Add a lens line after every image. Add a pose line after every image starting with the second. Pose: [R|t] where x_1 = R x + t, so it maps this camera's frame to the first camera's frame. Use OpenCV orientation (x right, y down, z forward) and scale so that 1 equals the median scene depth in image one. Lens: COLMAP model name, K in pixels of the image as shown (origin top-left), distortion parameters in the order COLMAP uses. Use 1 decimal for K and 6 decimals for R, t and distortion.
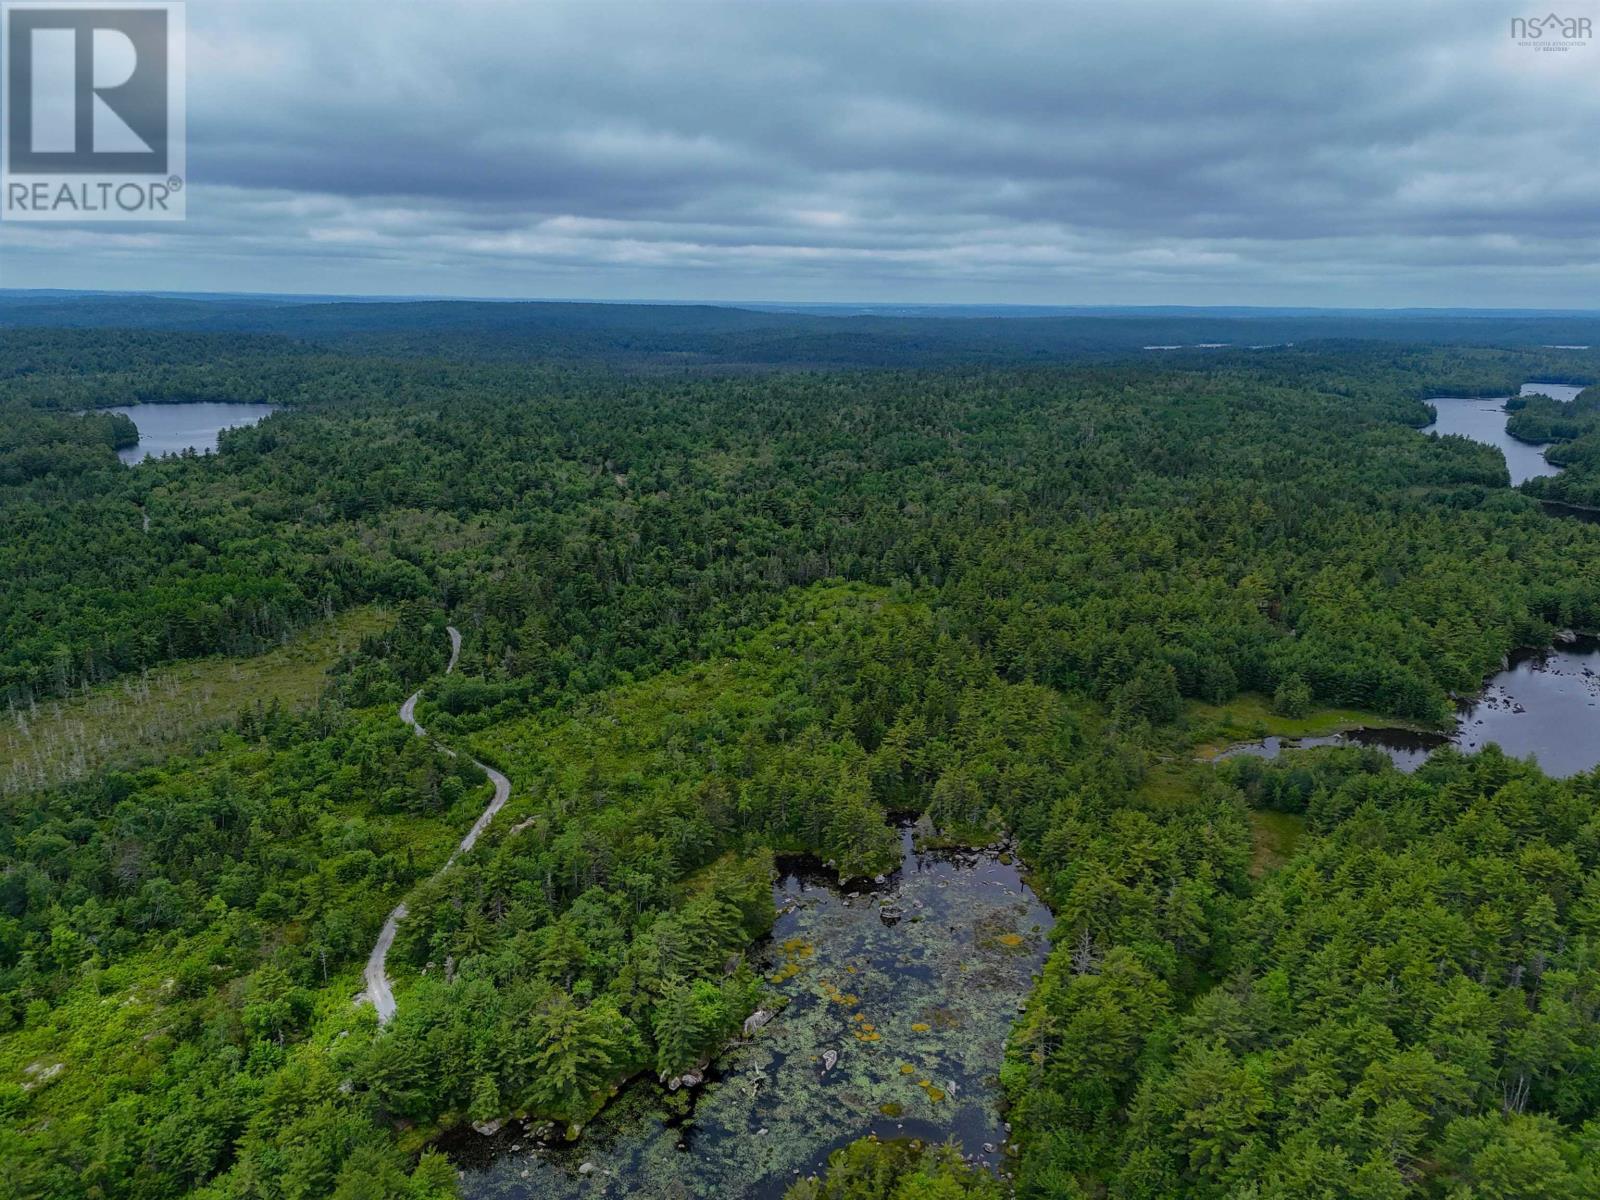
lens RADIAL K [[1170.8, 0, 800.0], [0, 1170.8, 600.0], [0, 0, 1]] dist [0.082596, -0.082950]
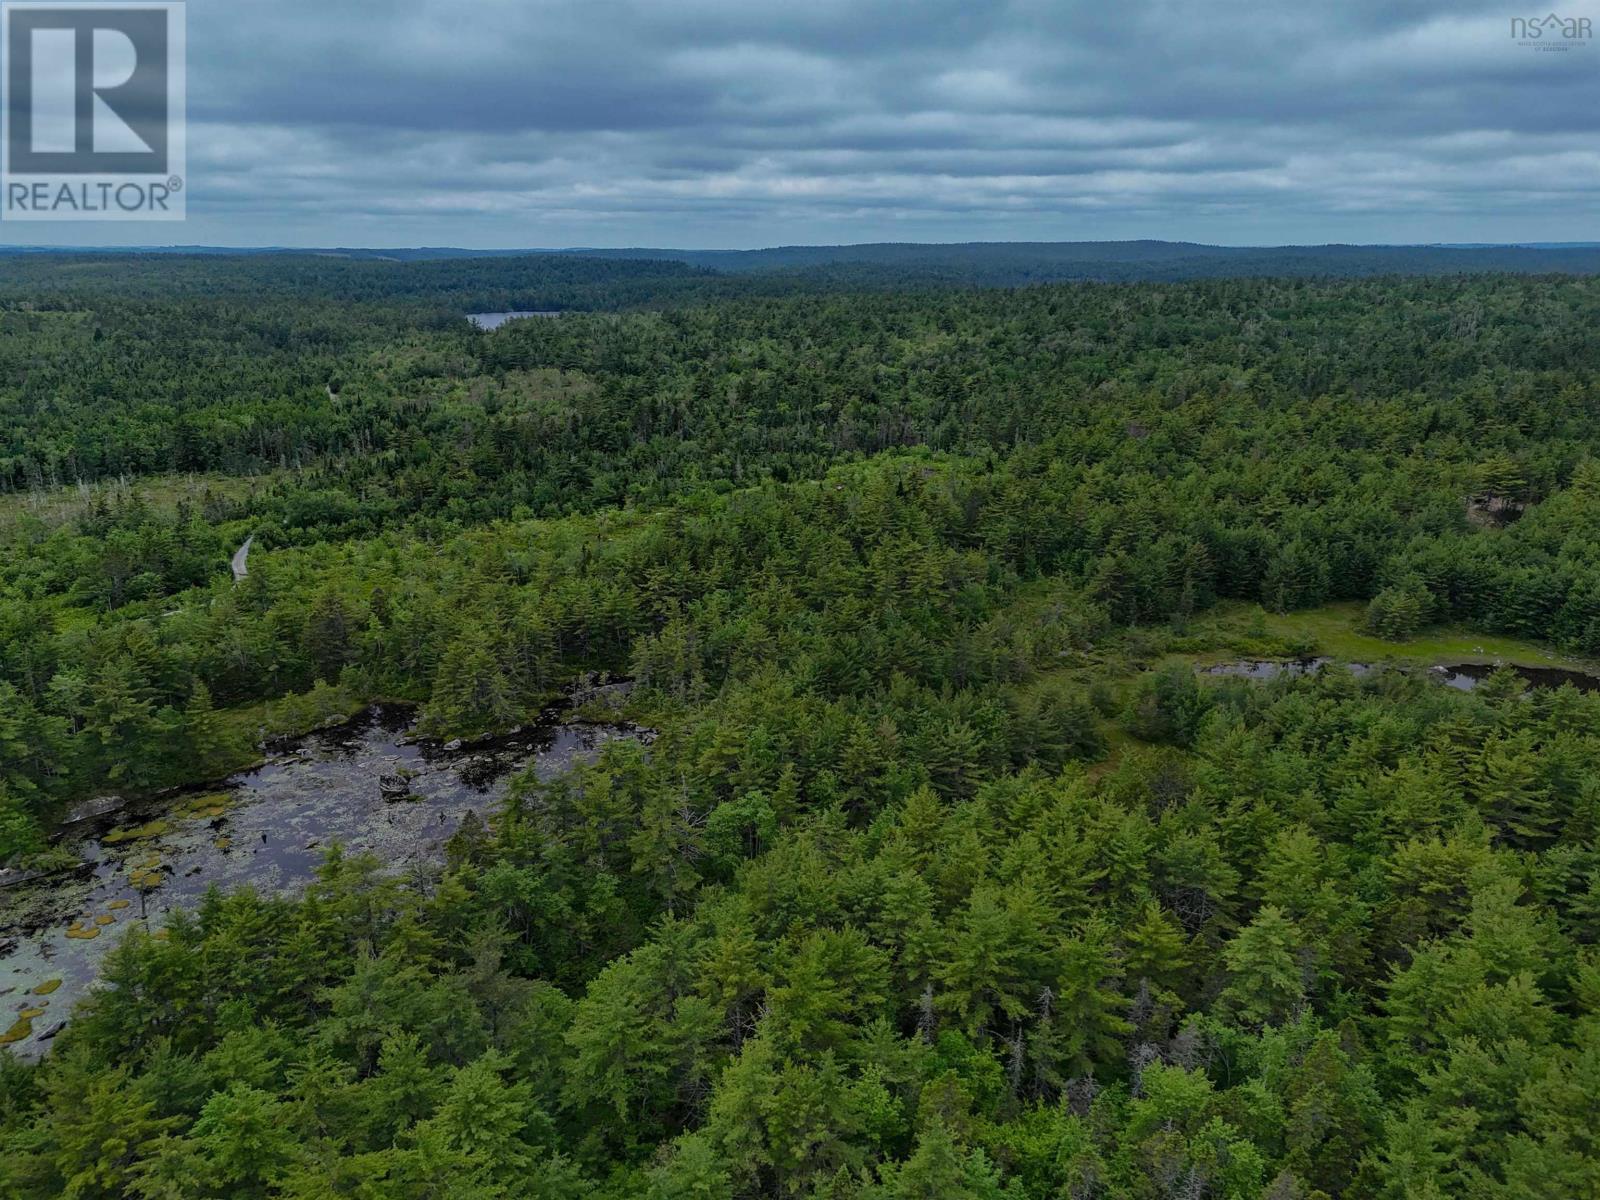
lens RADIAL K [[1170.8, 0, 800.0], [0, 1170.8, 600.0], [0, 0, 1]] dist [0.082596, -0.082950]
pose [[0.927939, 0.089296, -0.361877, 0.297299], [-0.075907, 0.995806, 0.051079, 0.059113], [0.364920, -0.019929, 0.930826, 0.255703]]
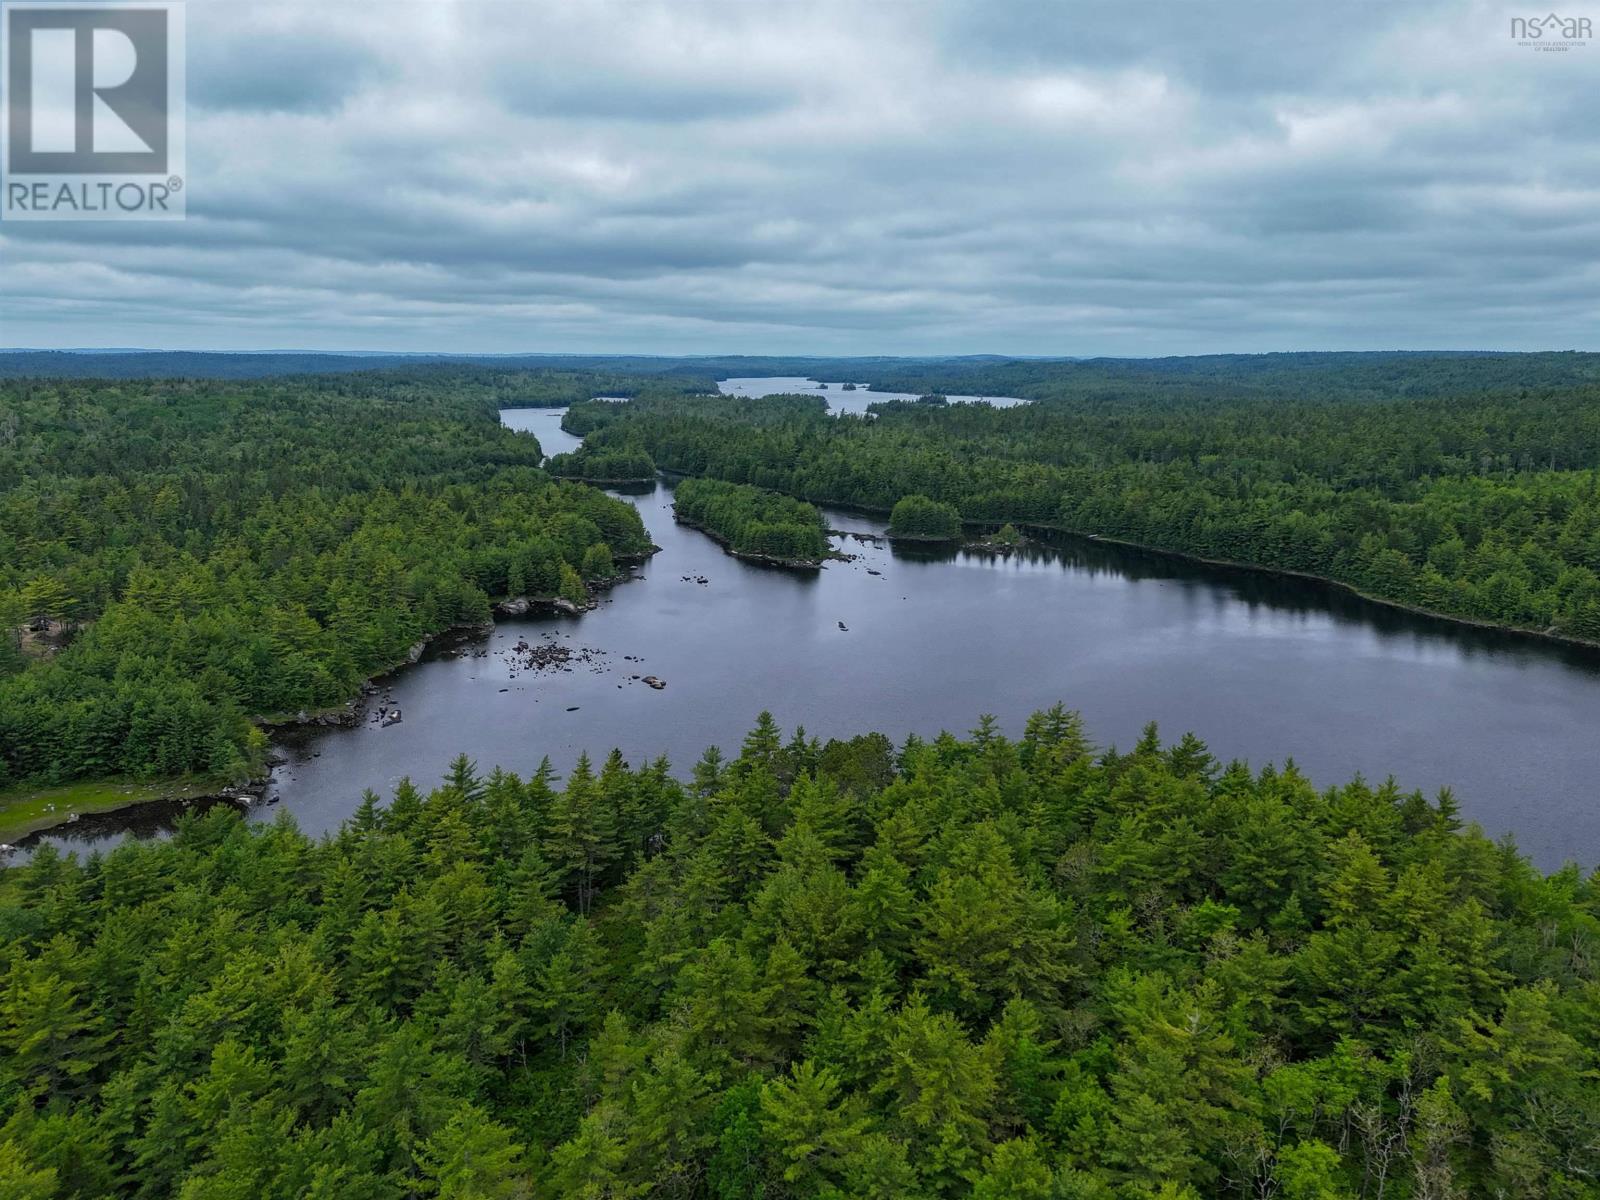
lens RADIAL K [[1167.3, 0, 825.9], [0, 1167.3, 598.6], [0, 0, 1]] dist [0.071562, -0.084854]
pose [[0.762924, -0.137275, 0.631746, 0.337035], [0.161393, 0.986698, 0.019499, 0.045659], [-0.626019, 0.087083, 0.774930, 0.308430]]
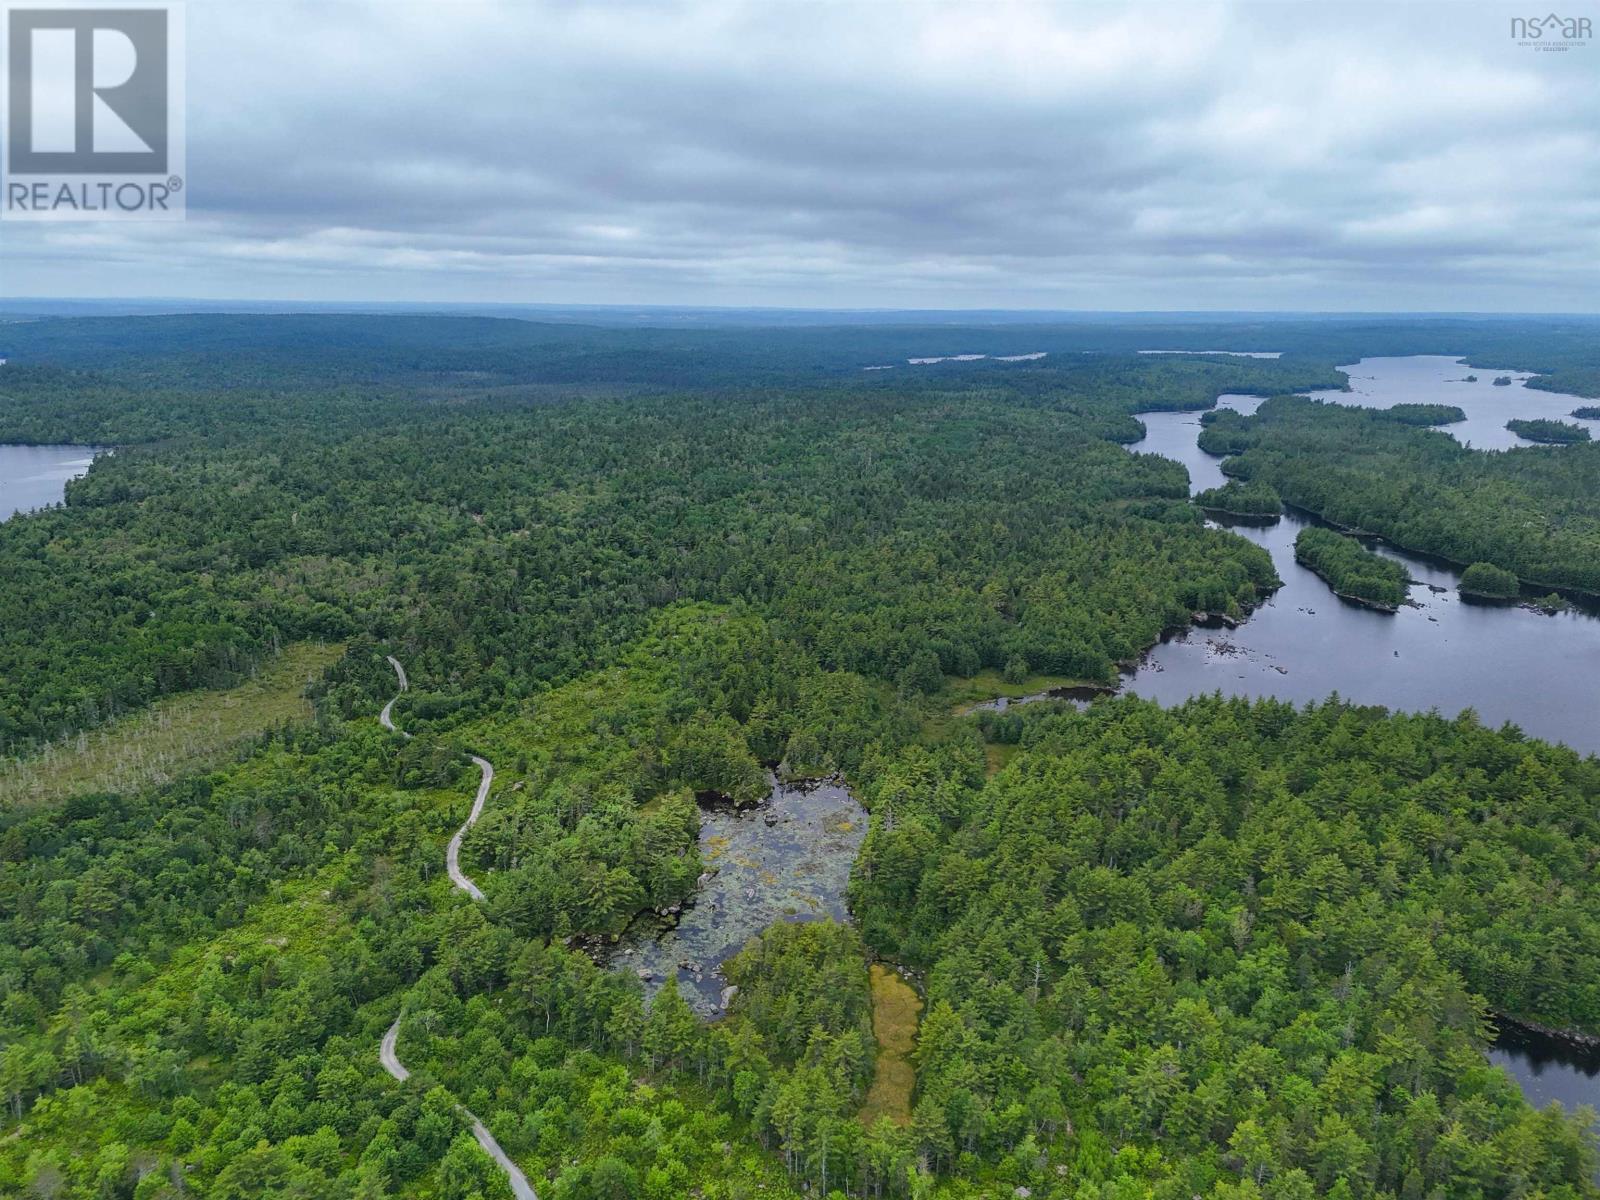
lens RADIAL K [[1170.8, 0, 800.0], [0, 1170.8, 600.0], [0, 0, 1]] dist [0.082596, -0.082950]
pose [[0.982636, -0.048823, 0.179005, -0.086594], [0.048960, 0.998794, 0.003657, -0.019469], [-0.178967, 0.005170, 0.983841, -0.321814]]
